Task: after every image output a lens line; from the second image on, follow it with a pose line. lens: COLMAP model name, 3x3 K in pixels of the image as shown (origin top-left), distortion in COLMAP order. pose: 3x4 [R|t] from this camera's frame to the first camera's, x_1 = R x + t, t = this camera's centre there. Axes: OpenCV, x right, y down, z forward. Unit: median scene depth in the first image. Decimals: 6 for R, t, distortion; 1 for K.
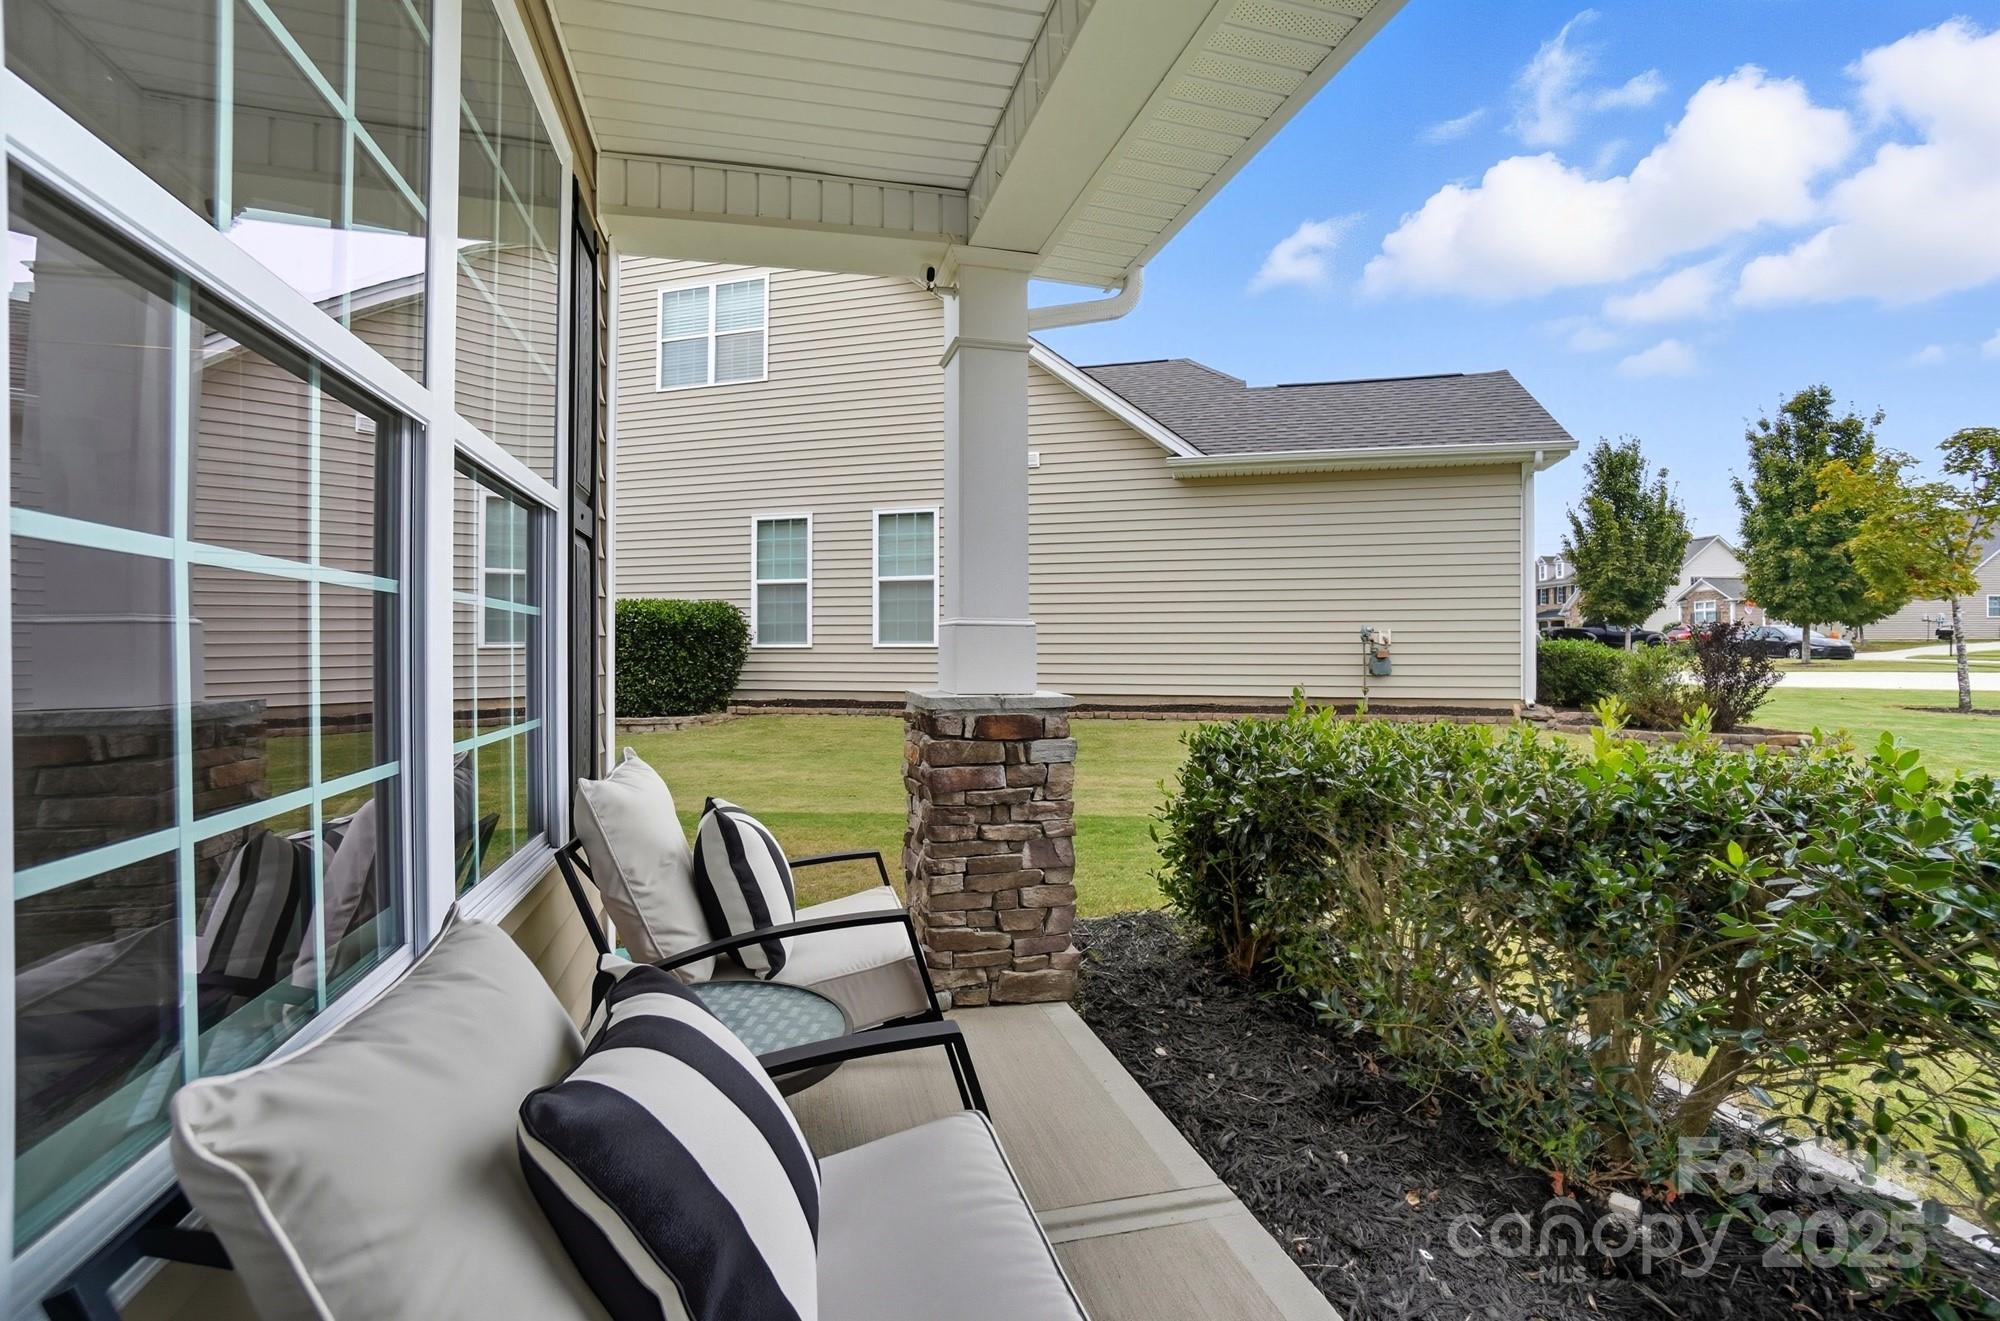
lens RADIAL K [[893.3, 0, 998.5], [0, 893.3, 643.7], [0, 0, 1]] dist [-0.057496, 0.000119]
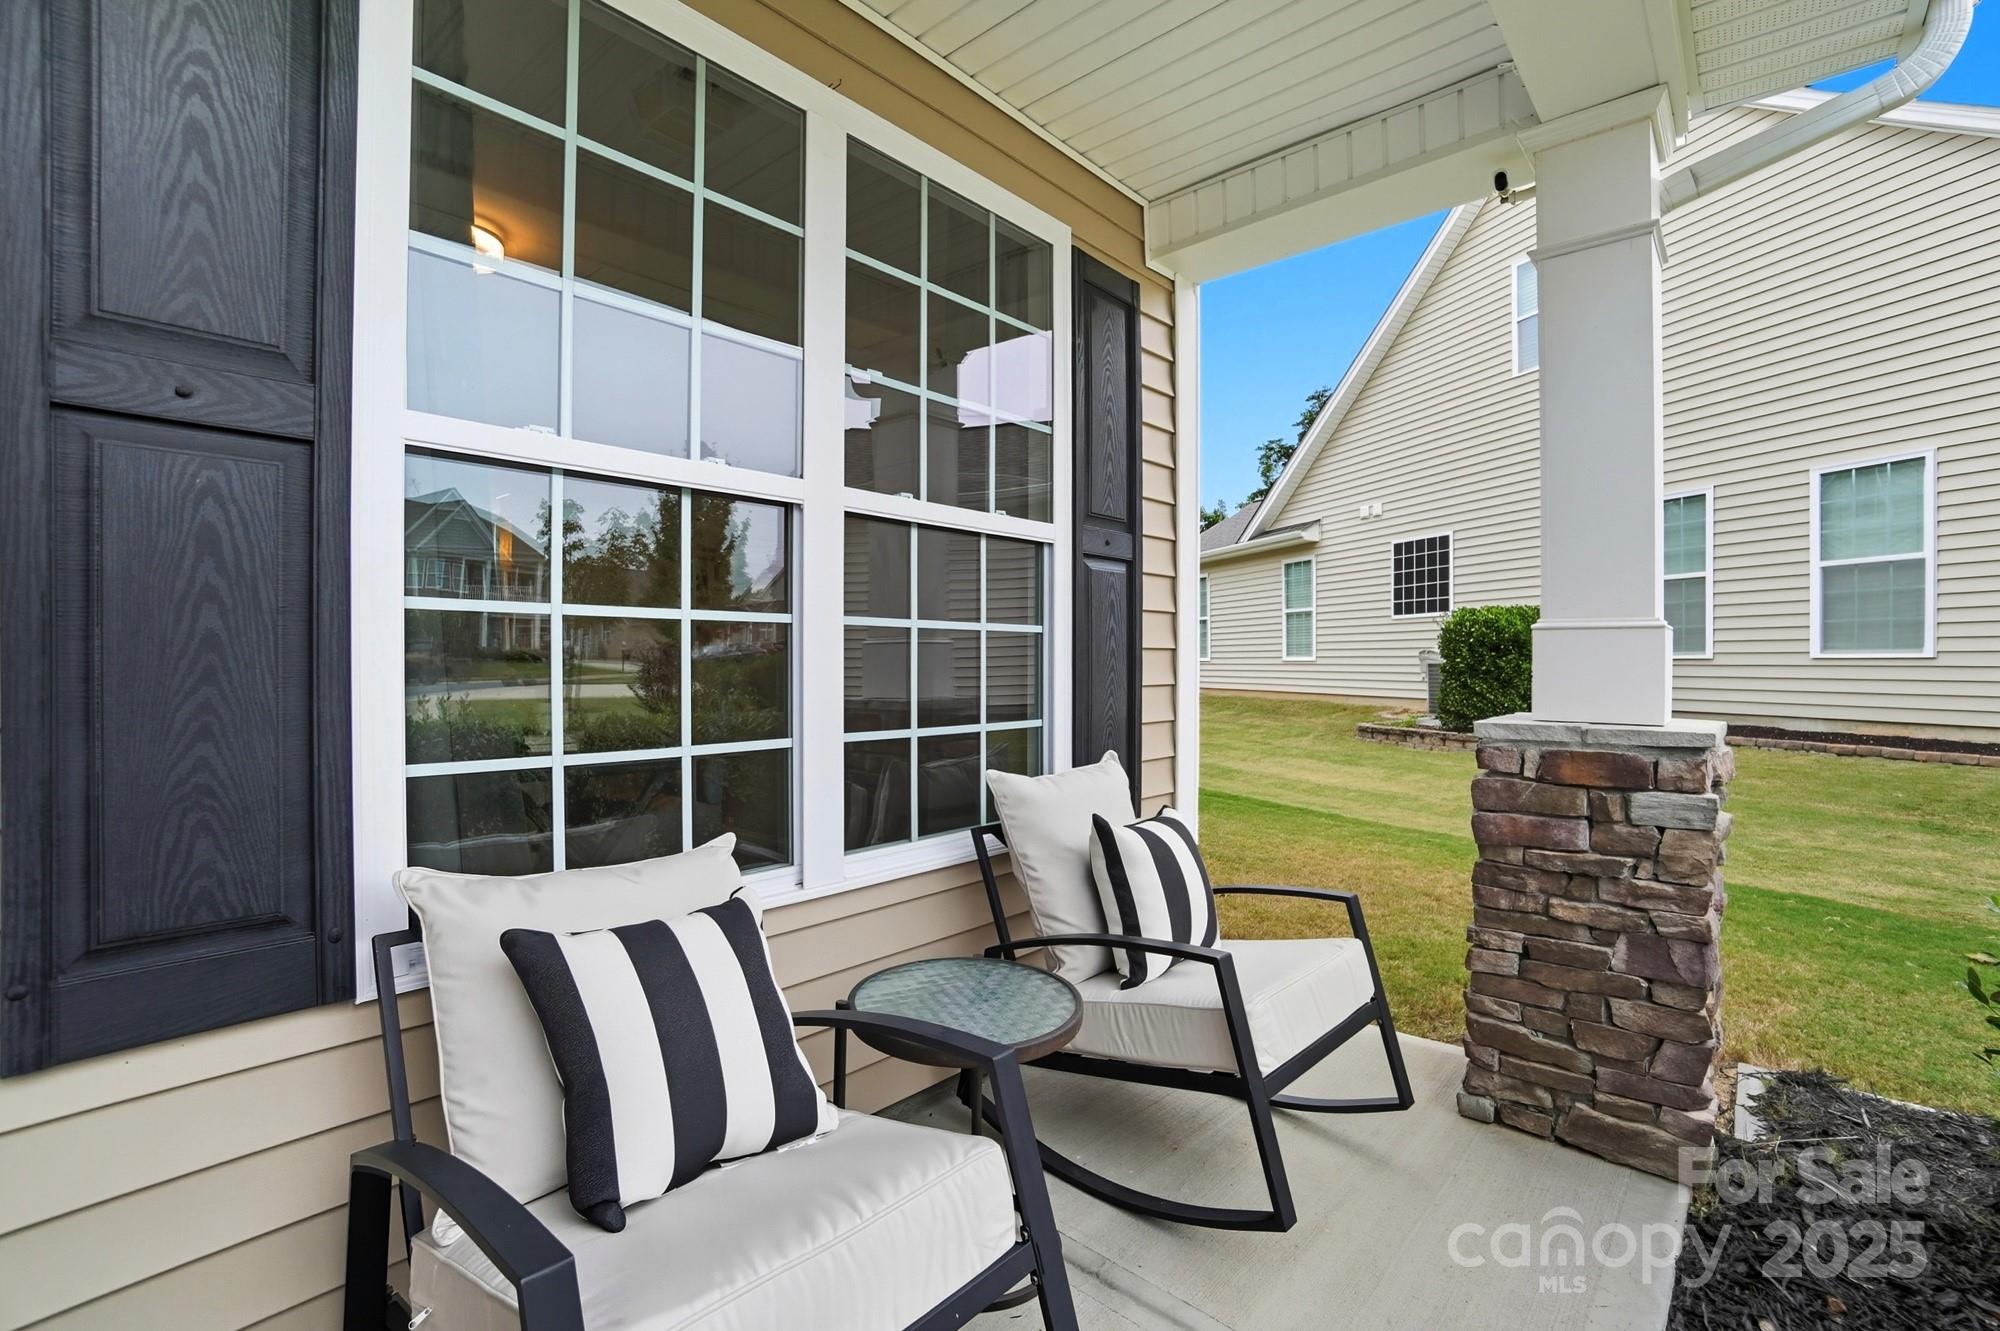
lens RADIAL K [[906.3, 0, 999.3], [0, 906.3, 659.0], [0, 0, 1]] dist [-0.064585, 0.022939]
pose [[0.552673, -0.001291, -0.833397, 0.340927], [0.005326, 0.999984, 0.001983, 0.000788], [0.833381, -0.005535, 0.552671, 0.207476]]
